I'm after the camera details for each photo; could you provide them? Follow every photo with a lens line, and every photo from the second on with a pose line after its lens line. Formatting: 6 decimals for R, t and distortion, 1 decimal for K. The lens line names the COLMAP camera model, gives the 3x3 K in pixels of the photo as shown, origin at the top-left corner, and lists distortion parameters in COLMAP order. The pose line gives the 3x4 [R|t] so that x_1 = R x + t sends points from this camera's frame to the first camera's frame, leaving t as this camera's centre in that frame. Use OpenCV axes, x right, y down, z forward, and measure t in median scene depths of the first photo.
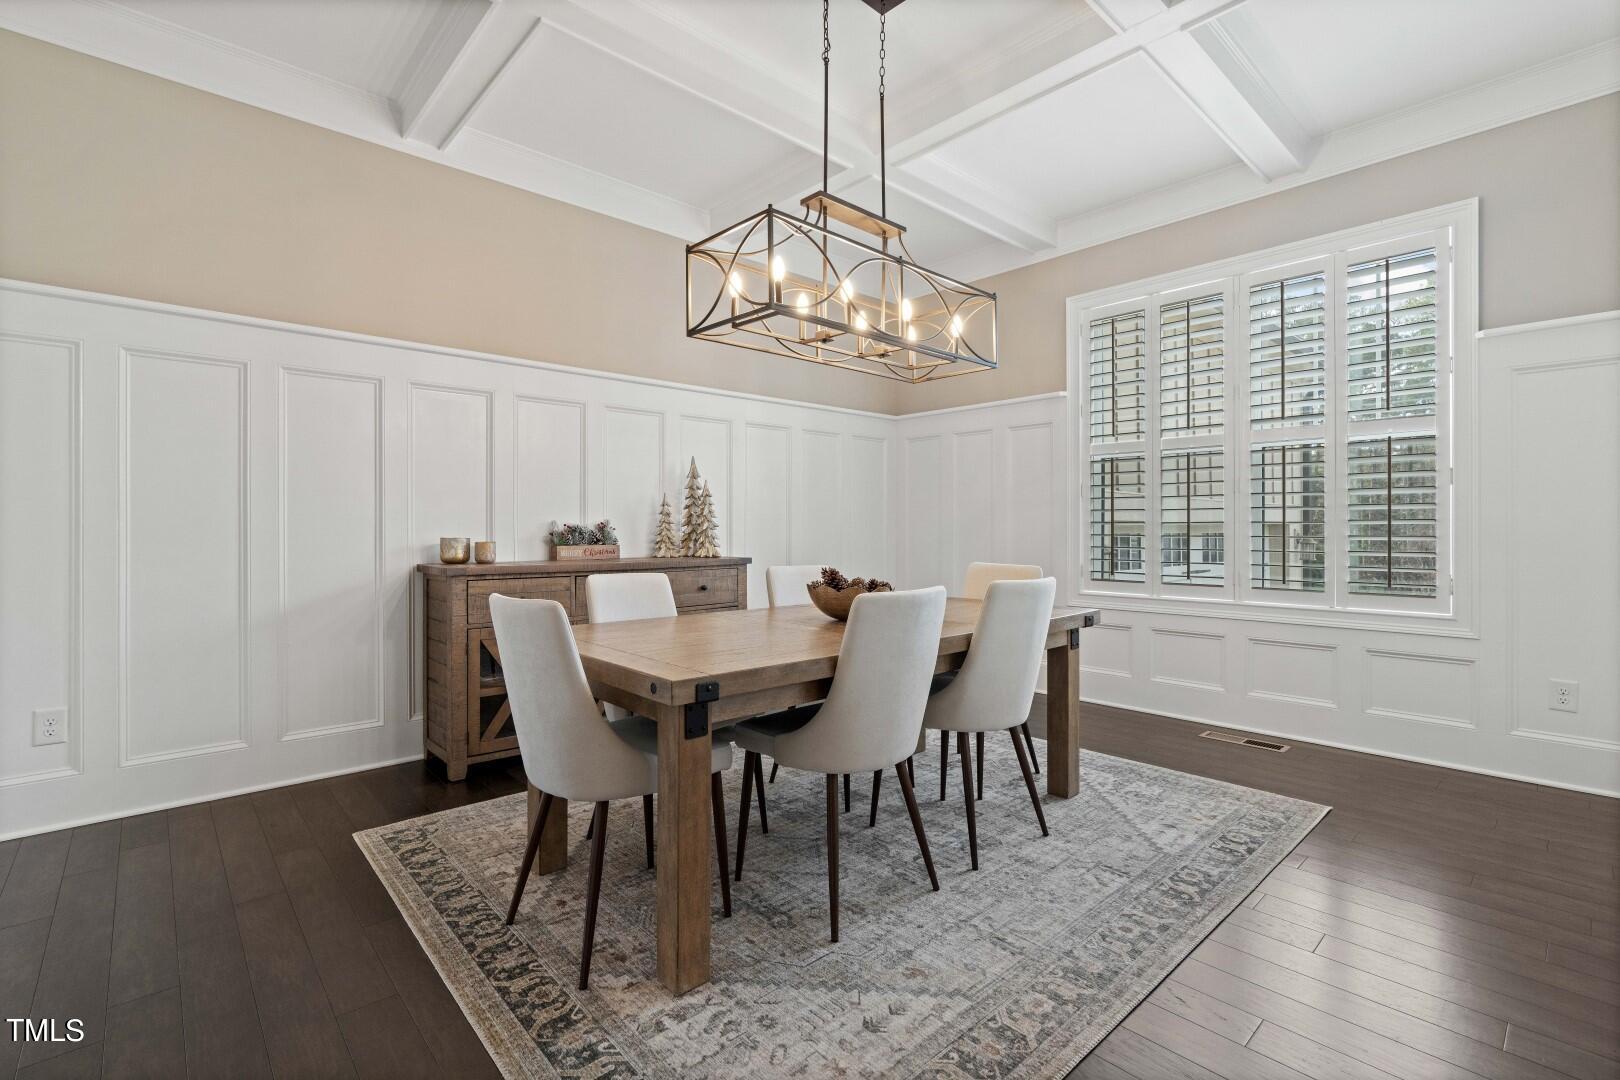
lens RADIAL K [[732.7, 0, 811.4], [0, 732.7, 527.9], [0, 0, 1]] dist [-0.003959, 0.000634]
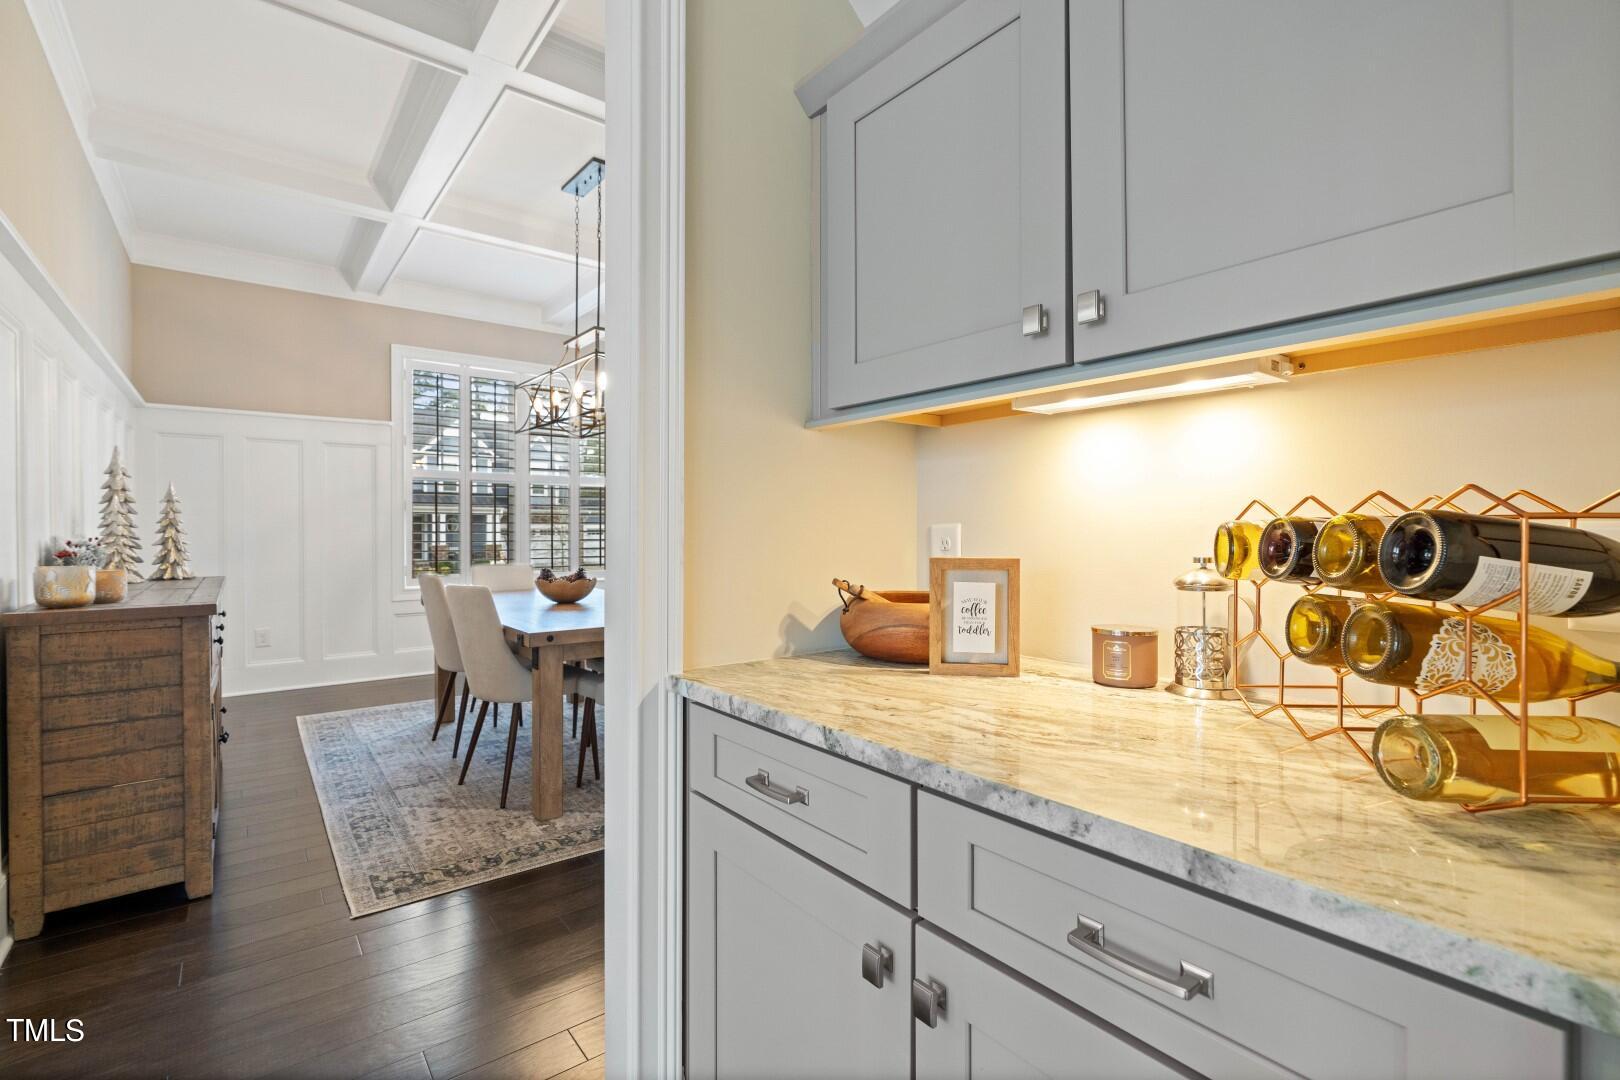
lens RADIAL K [[732.7, 0, 811.4], [0, 732.7, 527.9], [0, 0, 1]] dist [-0.003959, 0.000634]
pose [[0.076455, -0.001353, 0.997072, -1.015755], [0.029792, 0.999556, -0.000928, 0.007317], [-0.996628, 0.029776, 0.076461, 0.313949]]
